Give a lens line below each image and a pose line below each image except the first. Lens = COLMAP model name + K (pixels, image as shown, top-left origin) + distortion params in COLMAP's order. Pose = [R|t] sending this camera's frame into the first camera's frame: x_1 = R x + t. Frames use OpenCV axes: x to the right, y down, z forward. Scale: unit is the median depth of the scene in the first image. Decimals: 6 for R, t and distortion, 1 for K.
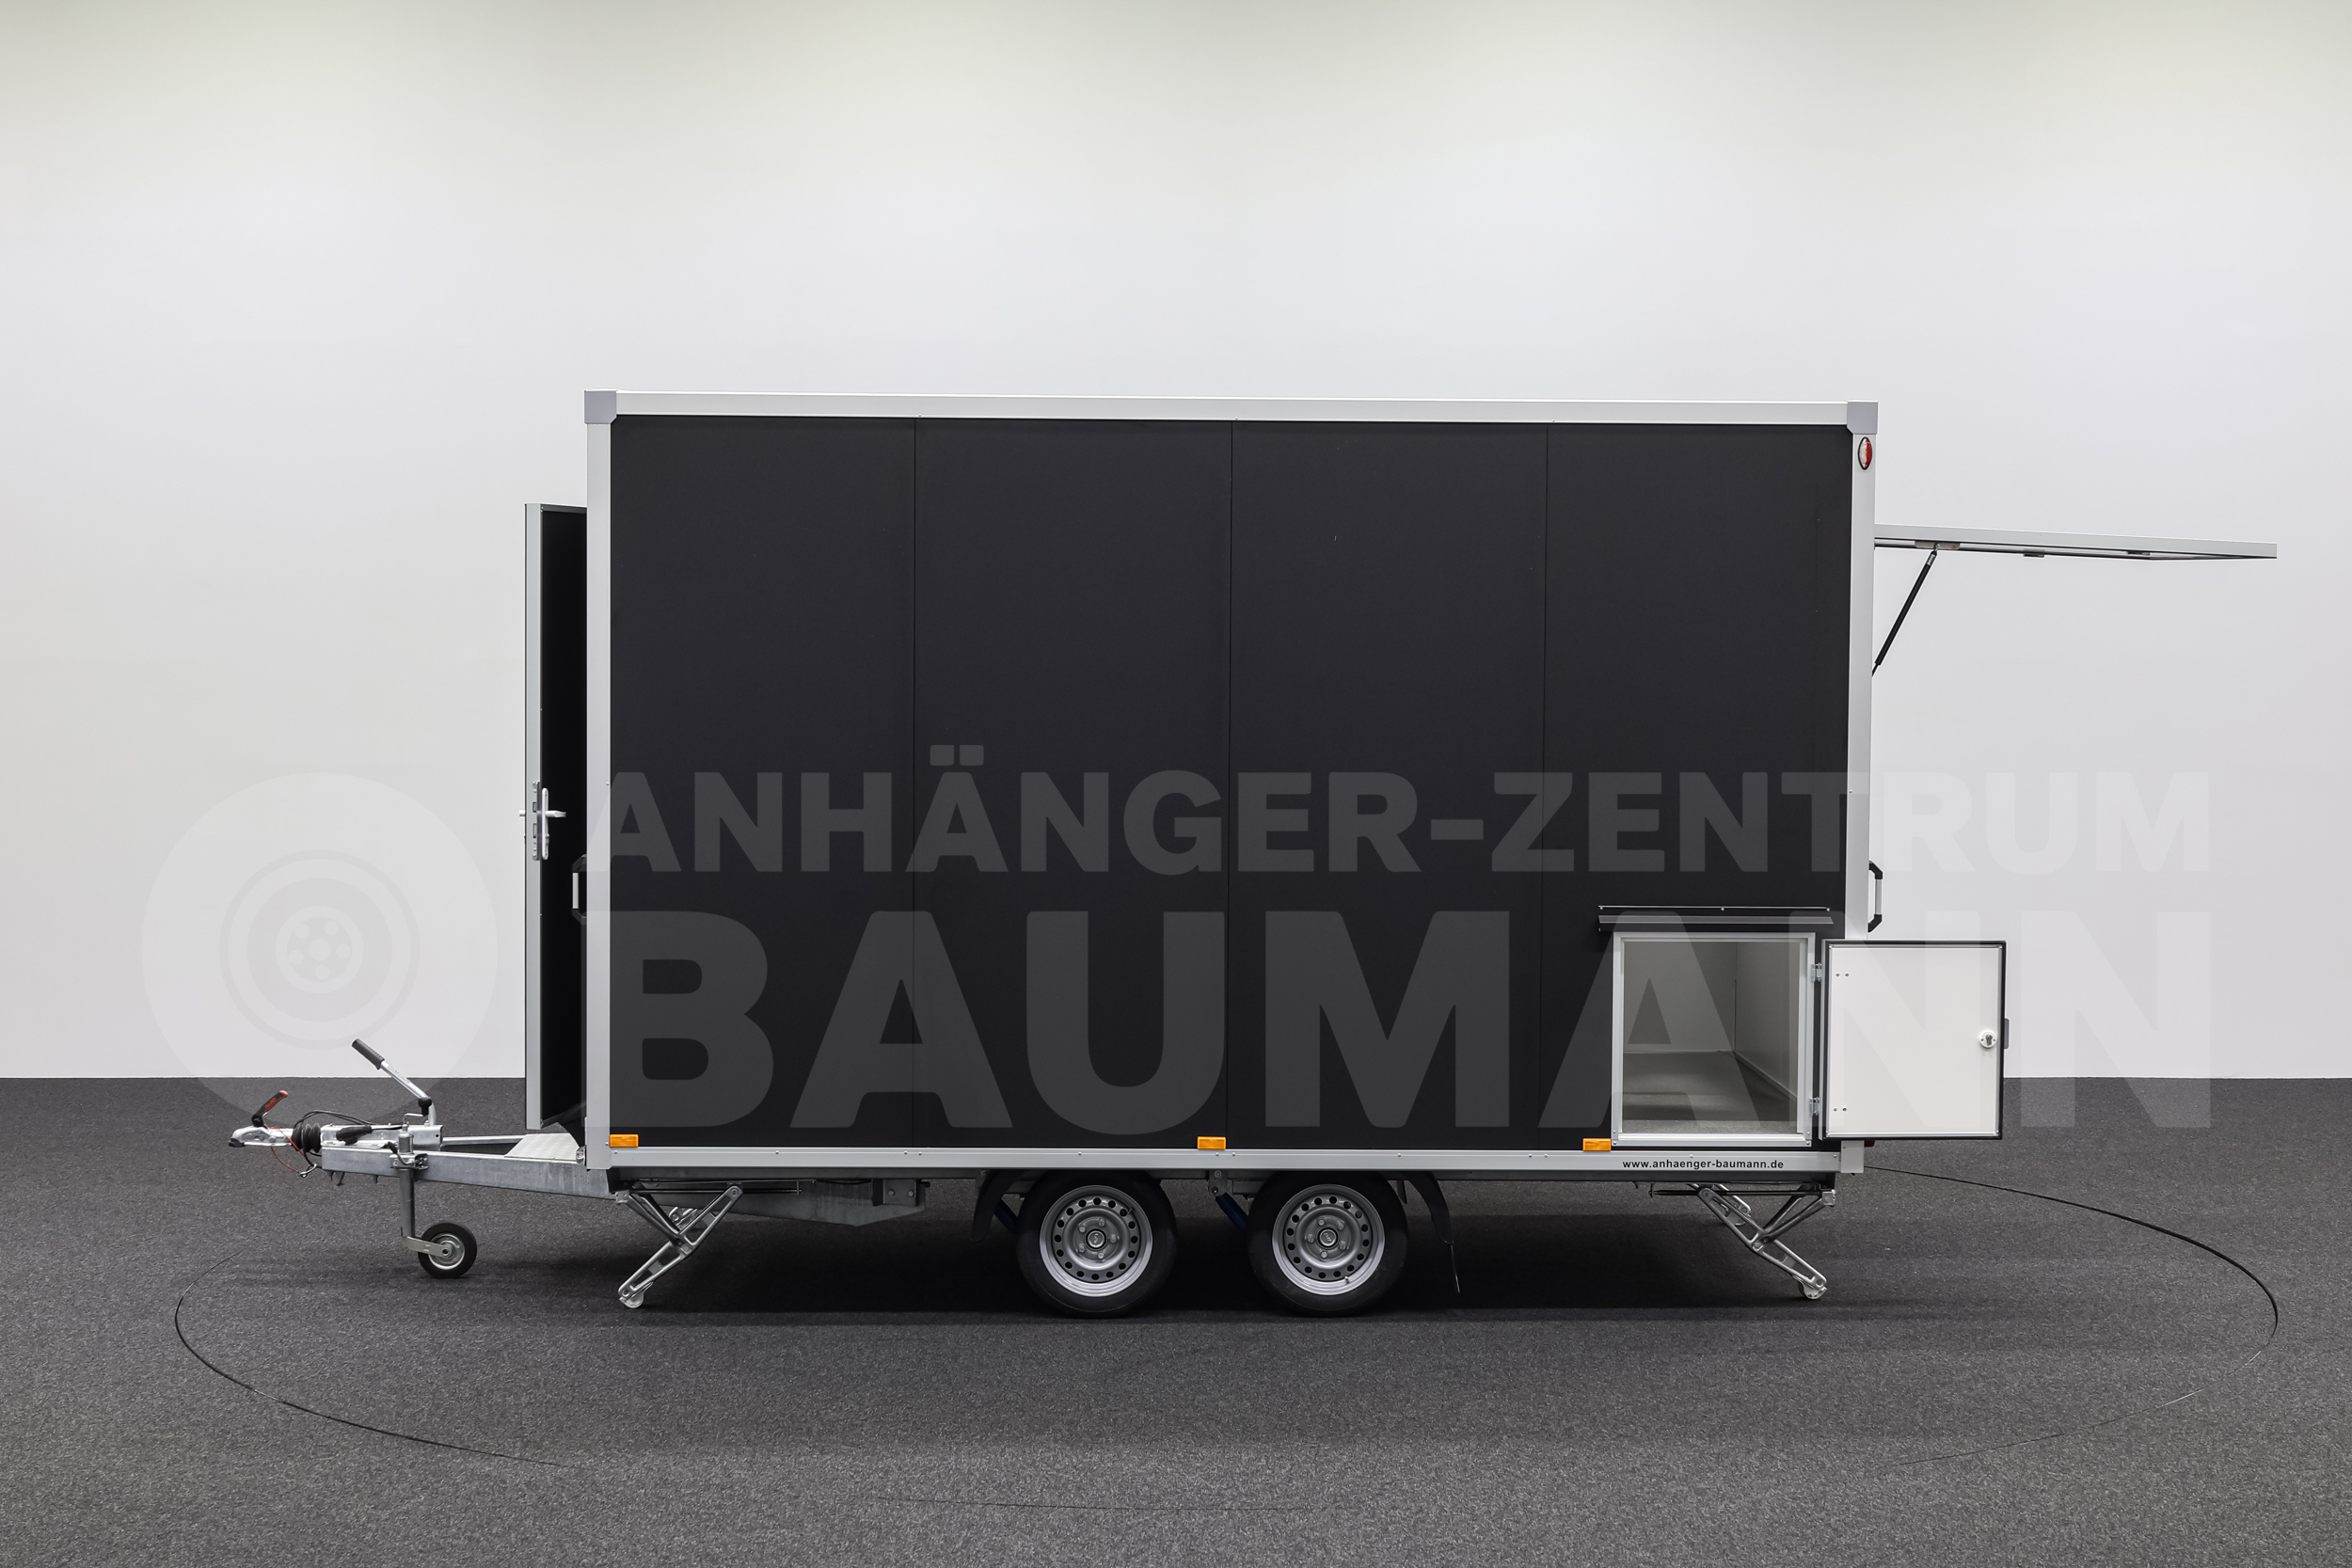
lens RADIAL K [[3972.6, 0, 1176.0], [0, 3972.6, 784.0], [0, 0, 1]] dist [-0.015811, 0.073322]
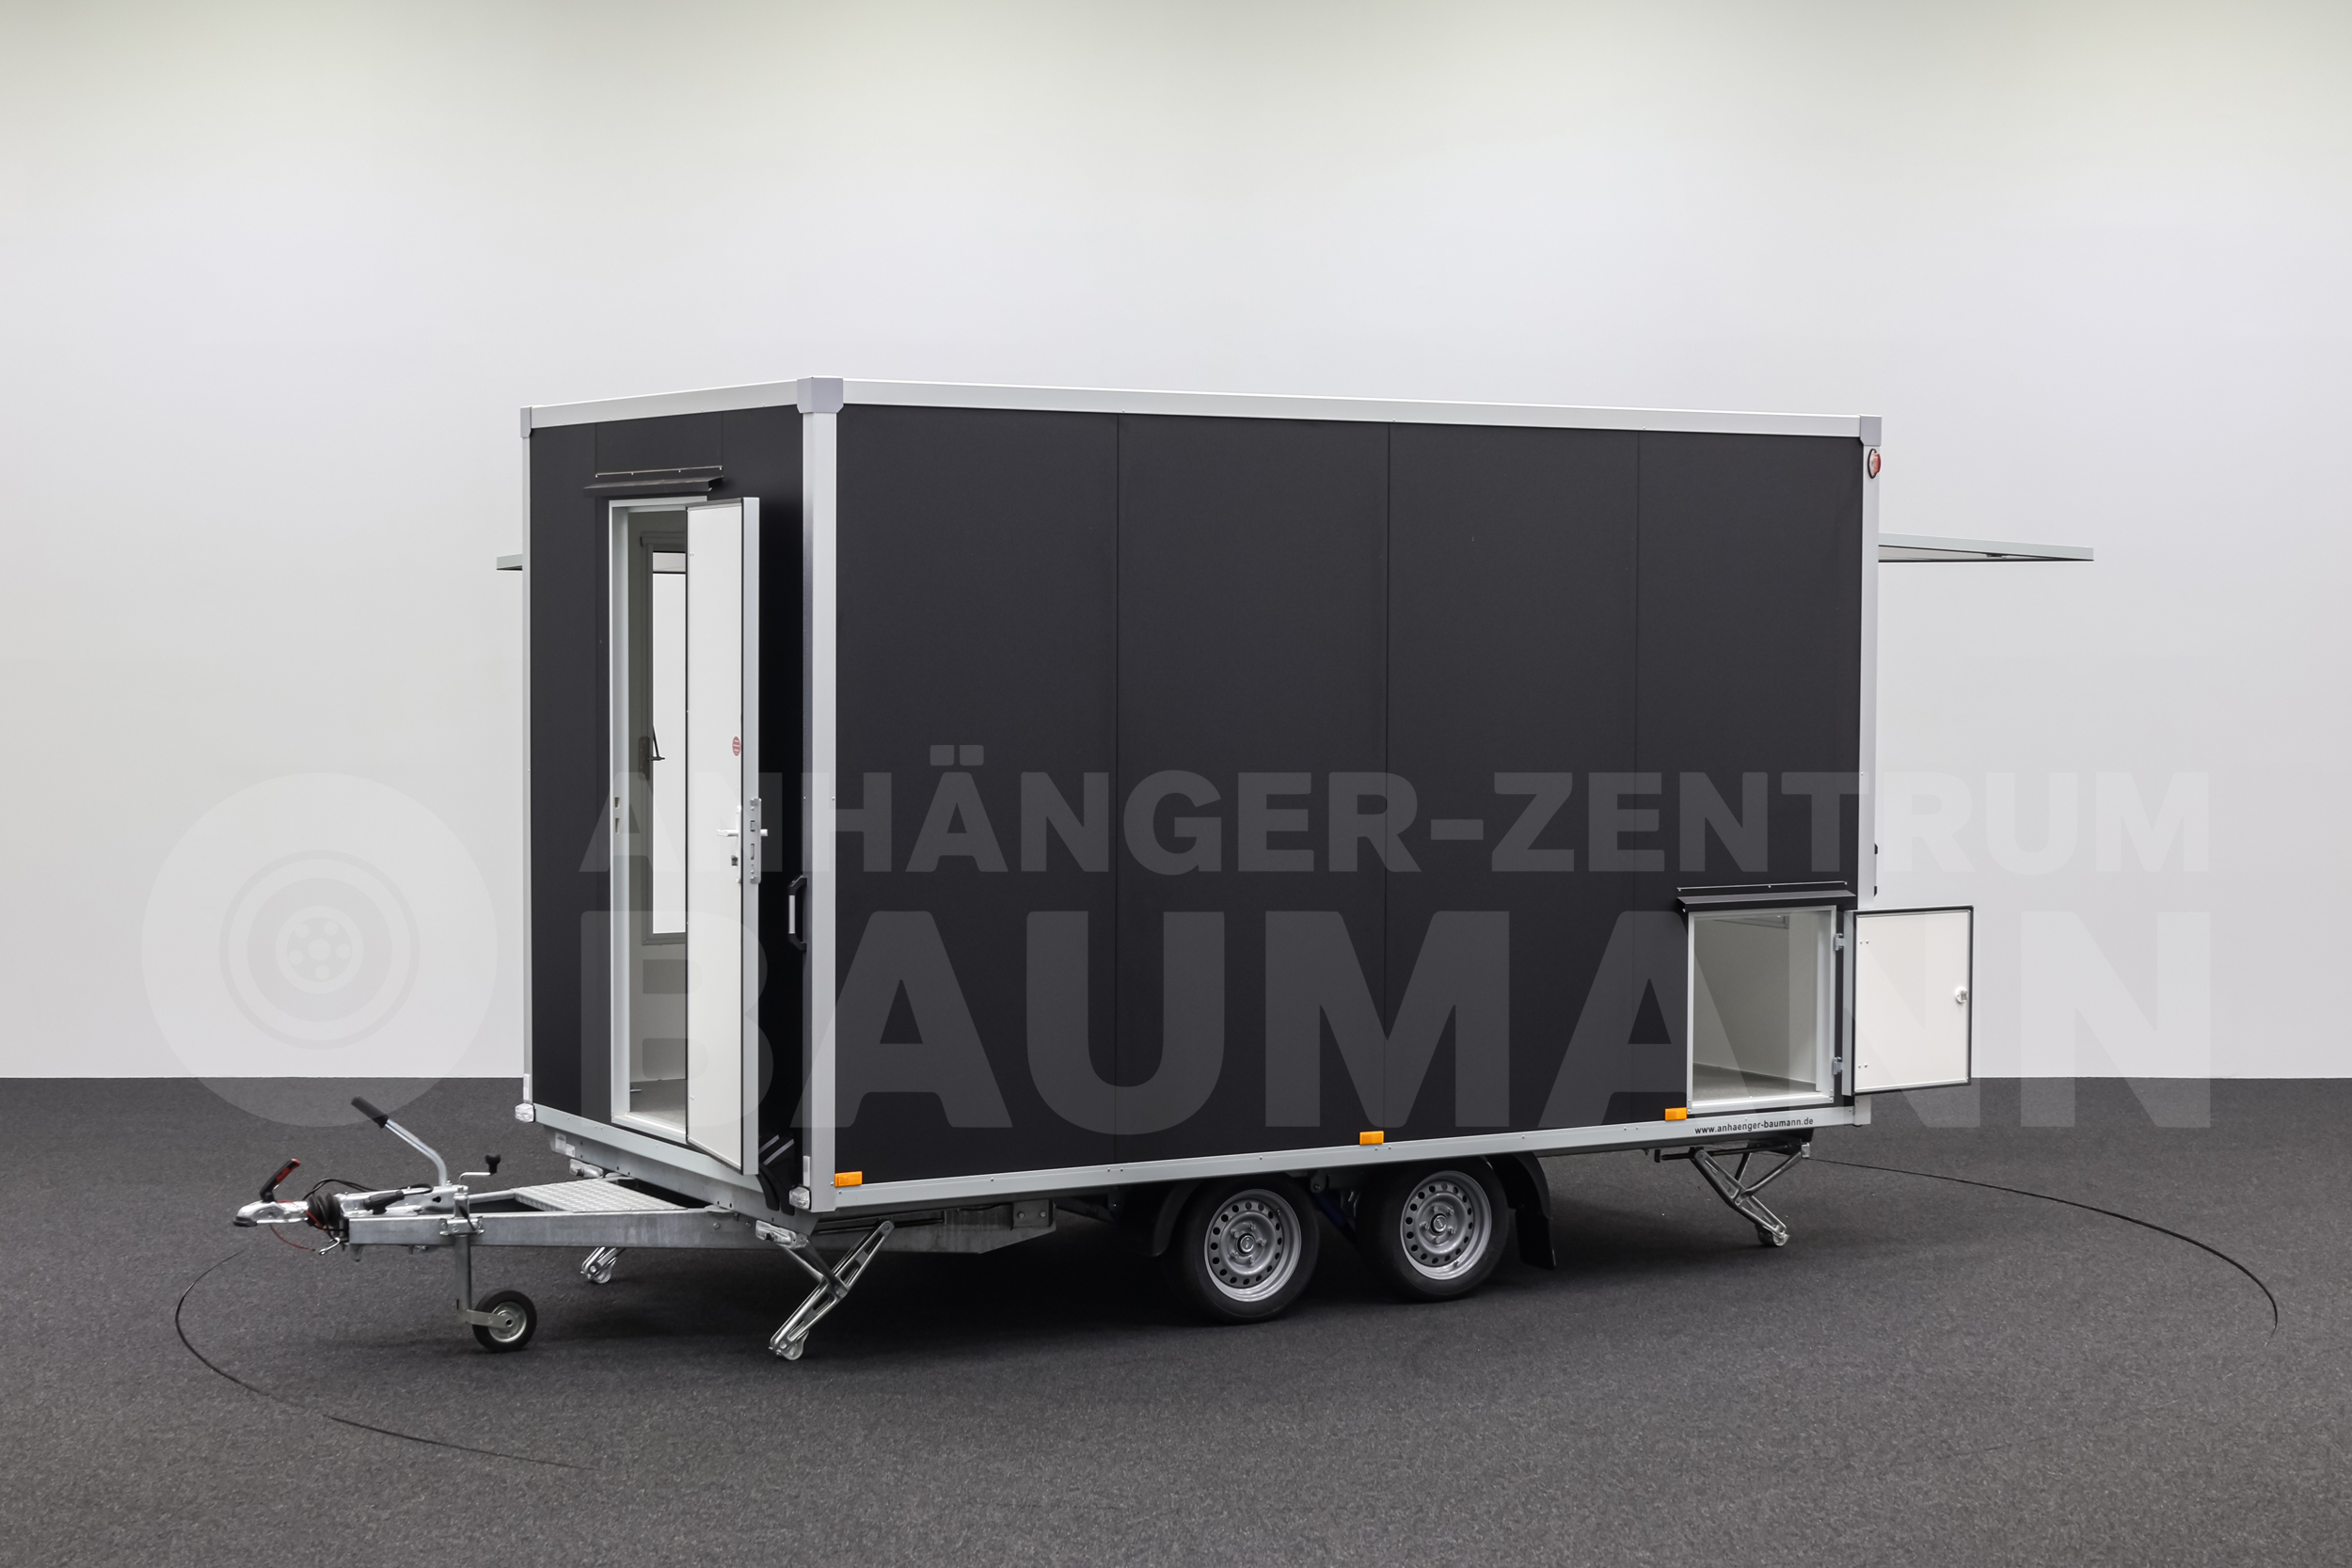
lens RADIAL K [[3972.6, 0, 1176.0], [0, 3972.6, 784.0], [0, 0, 1]] dist [-0.015811, 0.073322]
pose [[0.870921, -0.026109, 0.490729, -0.512706], [0.026507, 0.999630, 0.006143, -0.006772], [-0.490707, 0.007658, 0.871291, 0.140876]]
